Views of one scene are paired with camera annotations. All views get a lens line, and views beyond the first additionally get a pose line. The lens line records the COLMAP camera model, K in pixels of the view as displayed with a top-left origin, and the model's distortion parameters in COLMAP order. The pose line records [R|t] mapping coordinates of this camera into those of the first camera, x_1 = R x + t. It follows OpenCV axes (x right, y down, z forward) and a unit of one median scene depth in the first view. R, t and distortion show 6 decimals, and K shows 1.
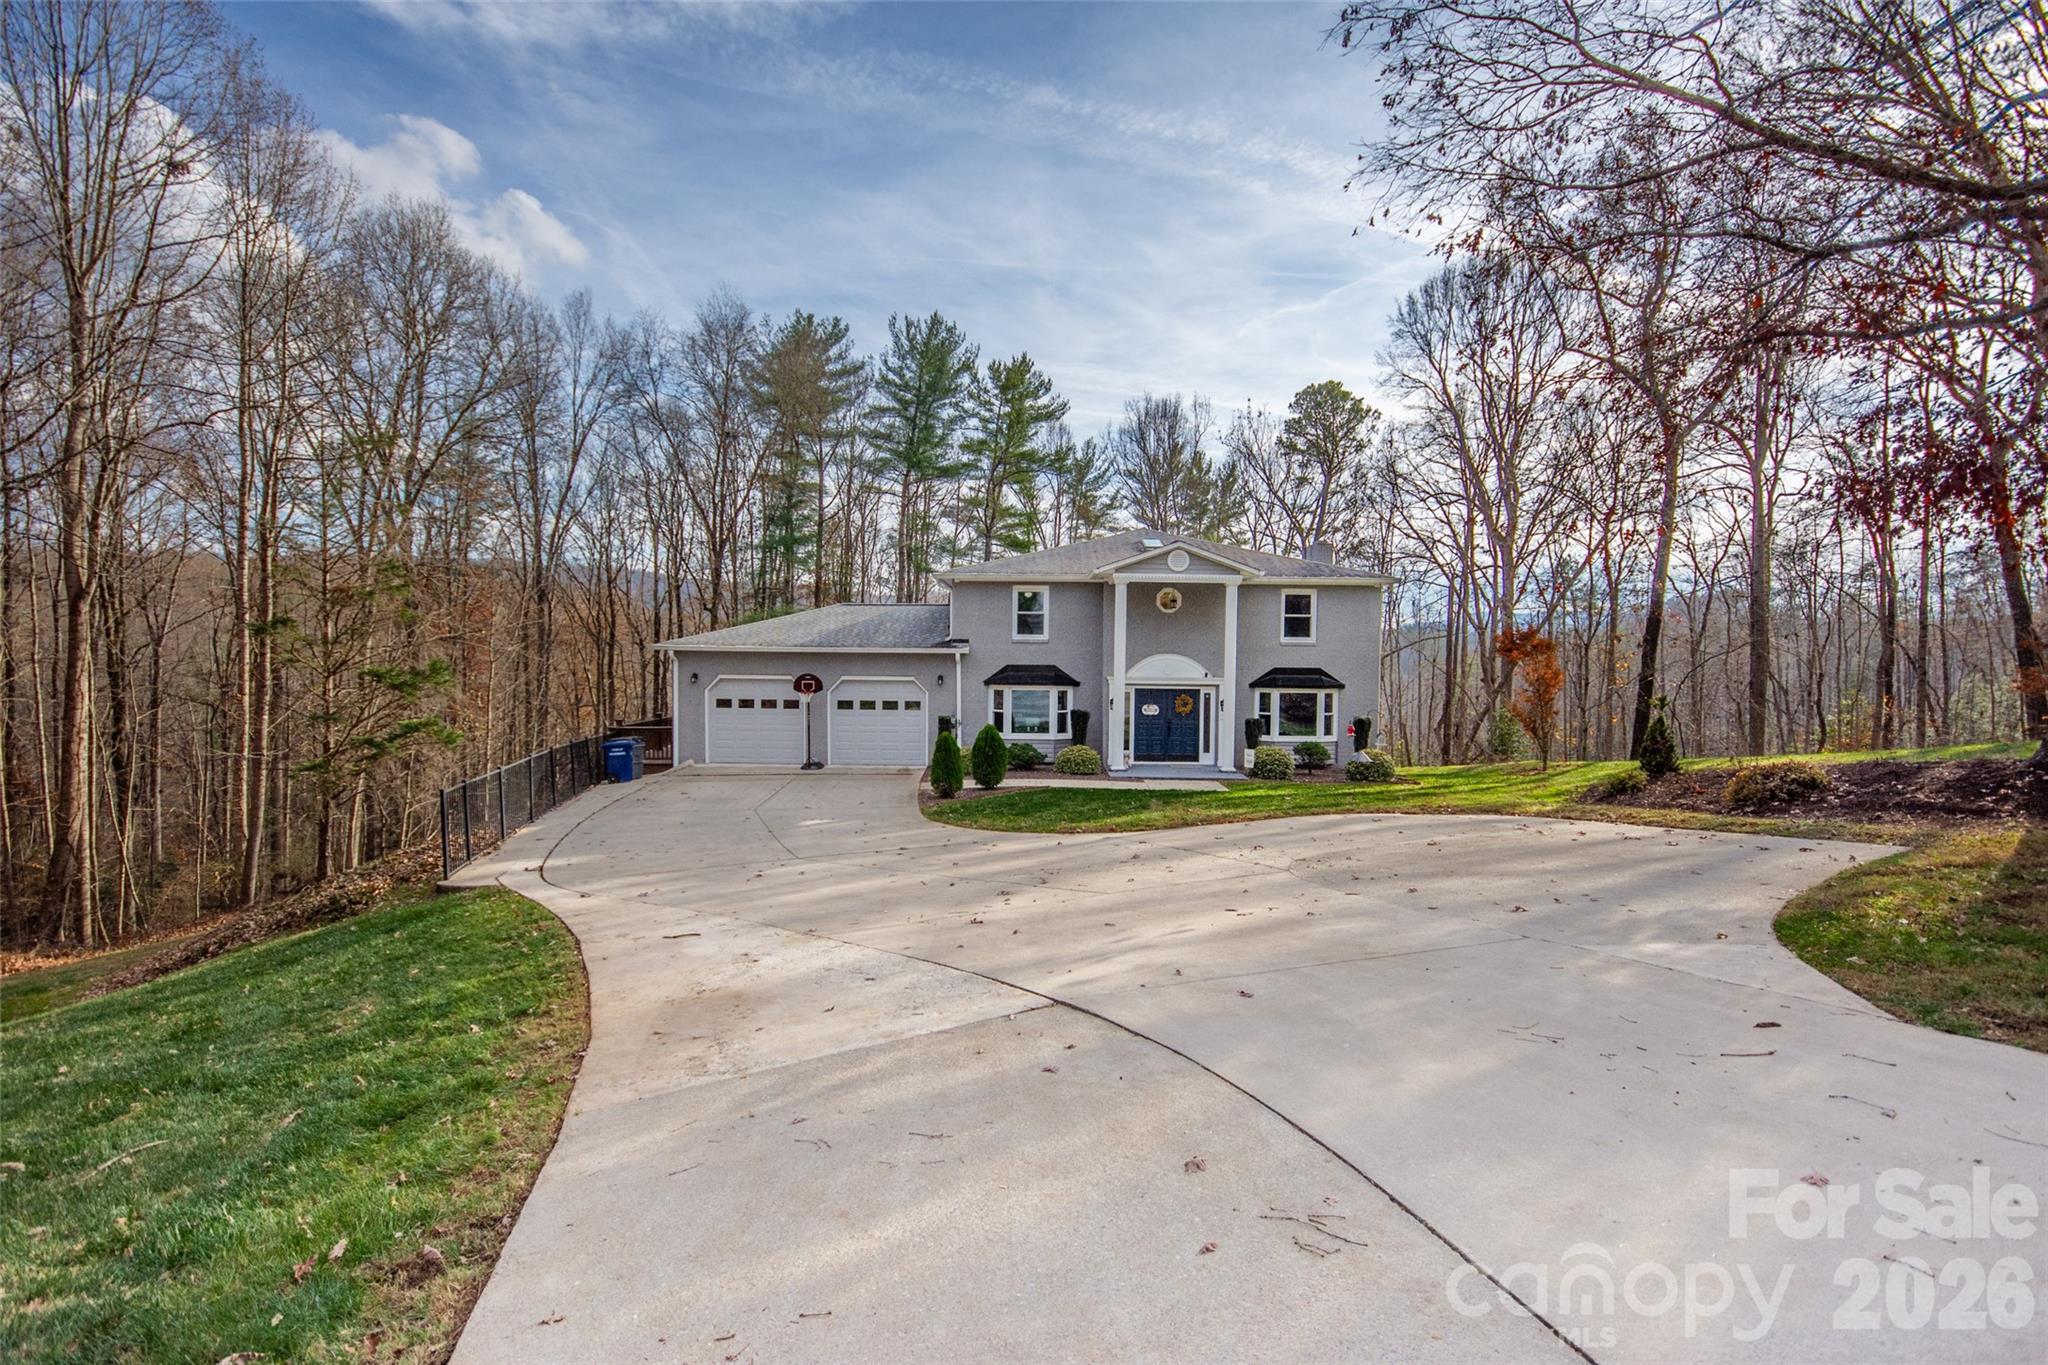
lens RADIAL K [[962.8, 0, 1024.0], [0, 962.8, 682.5], [0, 0, 1]] dist [0.000721, -0.000037]
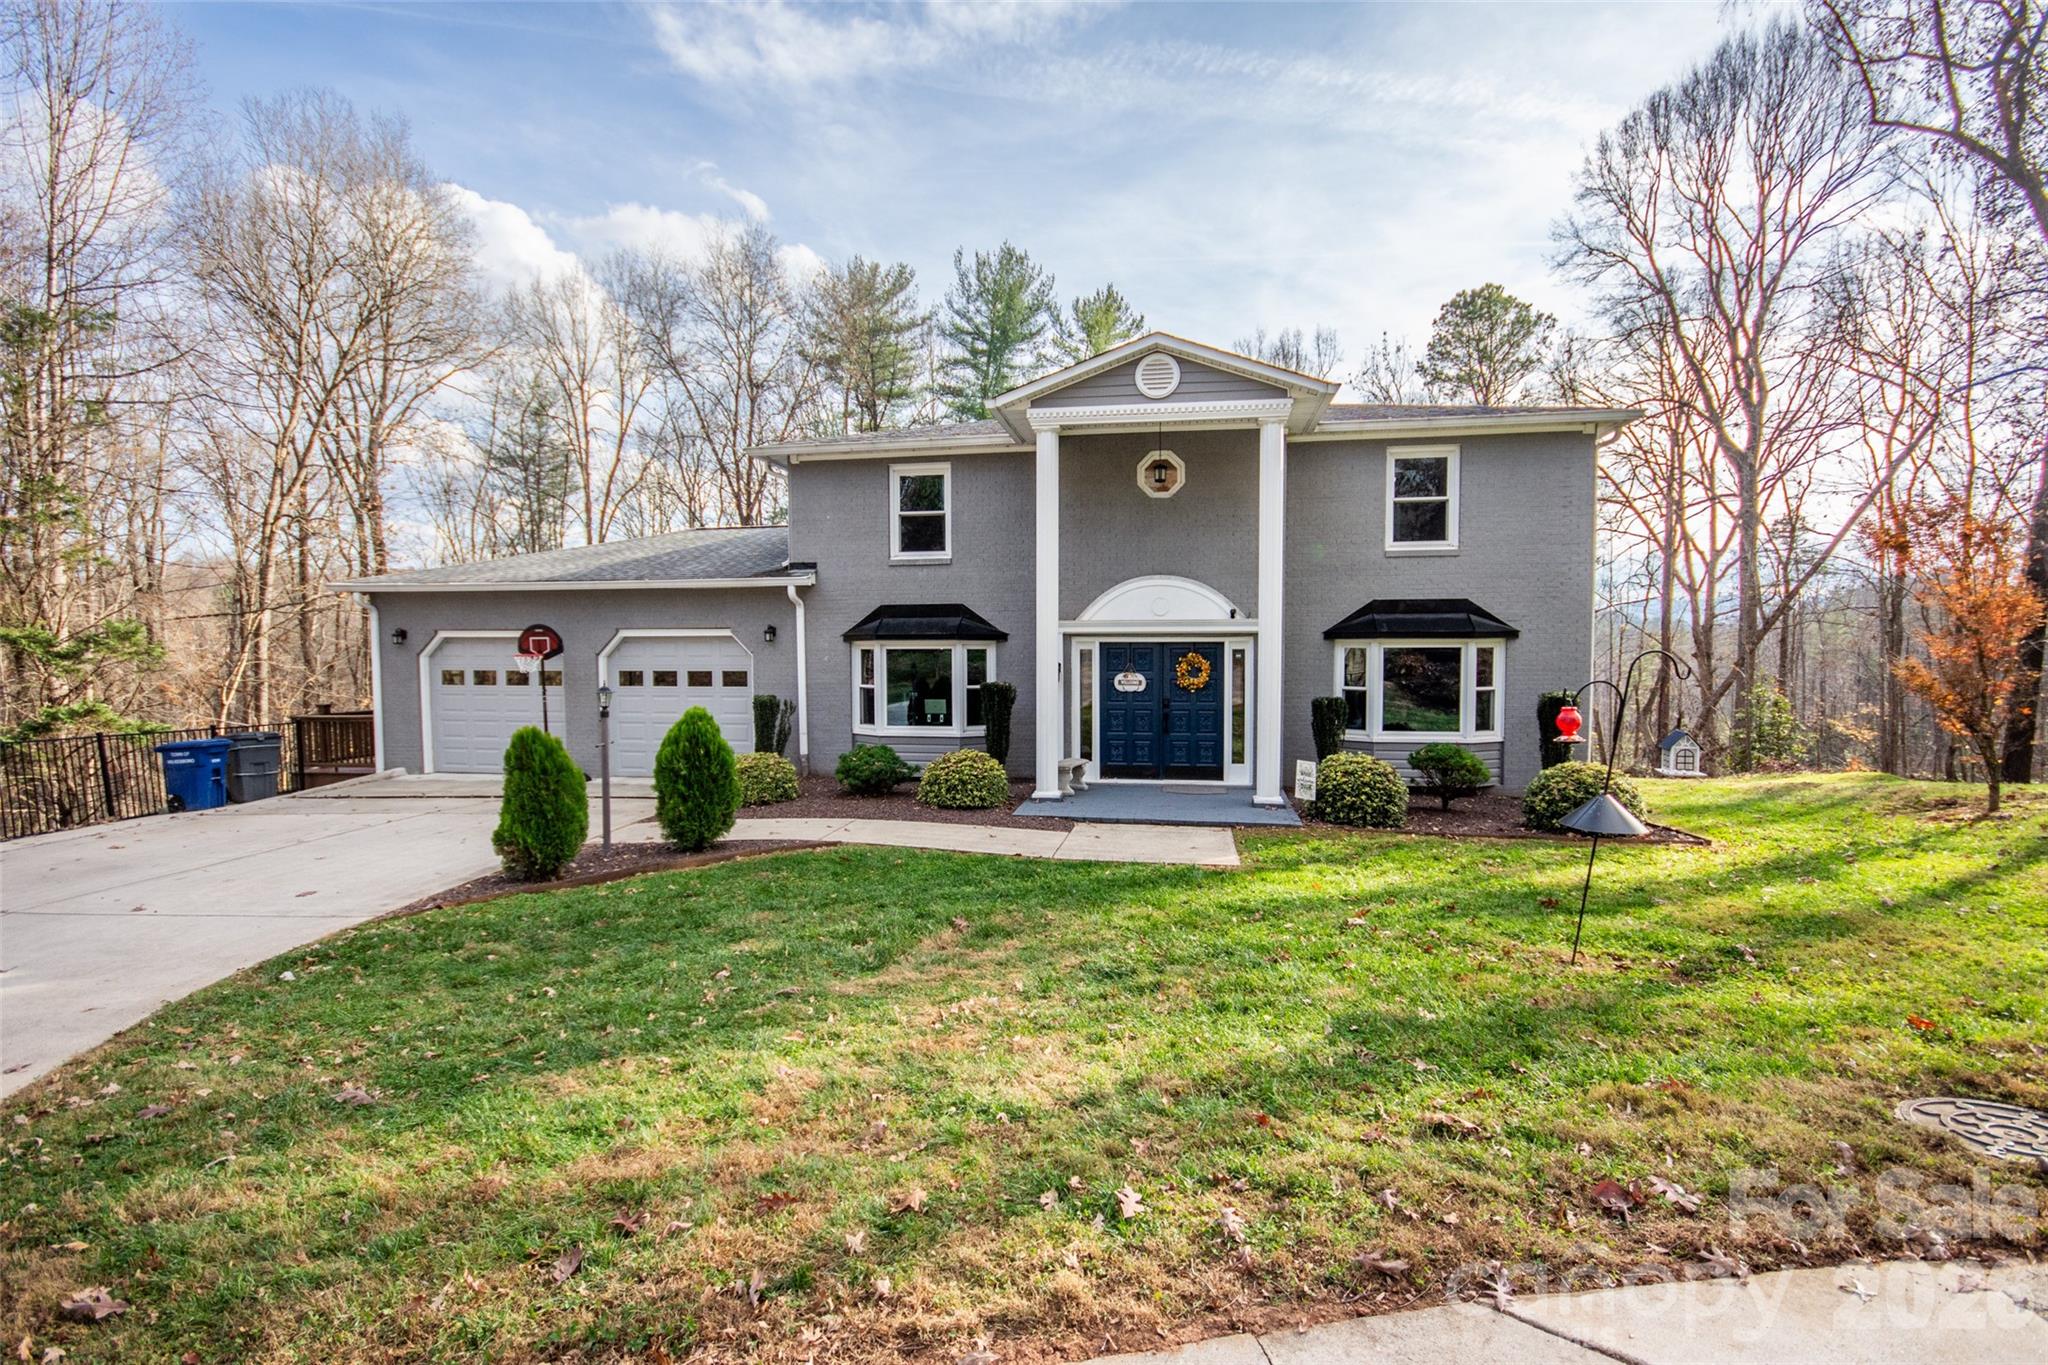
lens RADIAL K [[930.9, 0, 1024.0], [0, 930.9, 682.5], [0, 0, 1]] dist [0.013137, 0.000251]
pose [[0.988320, -0.007210, -0.152221, 0.148990], [0.008655, 0.999924, 0.008832, 0.022973], [0.152146, -0.010046, 0.988307, 0.469789]]
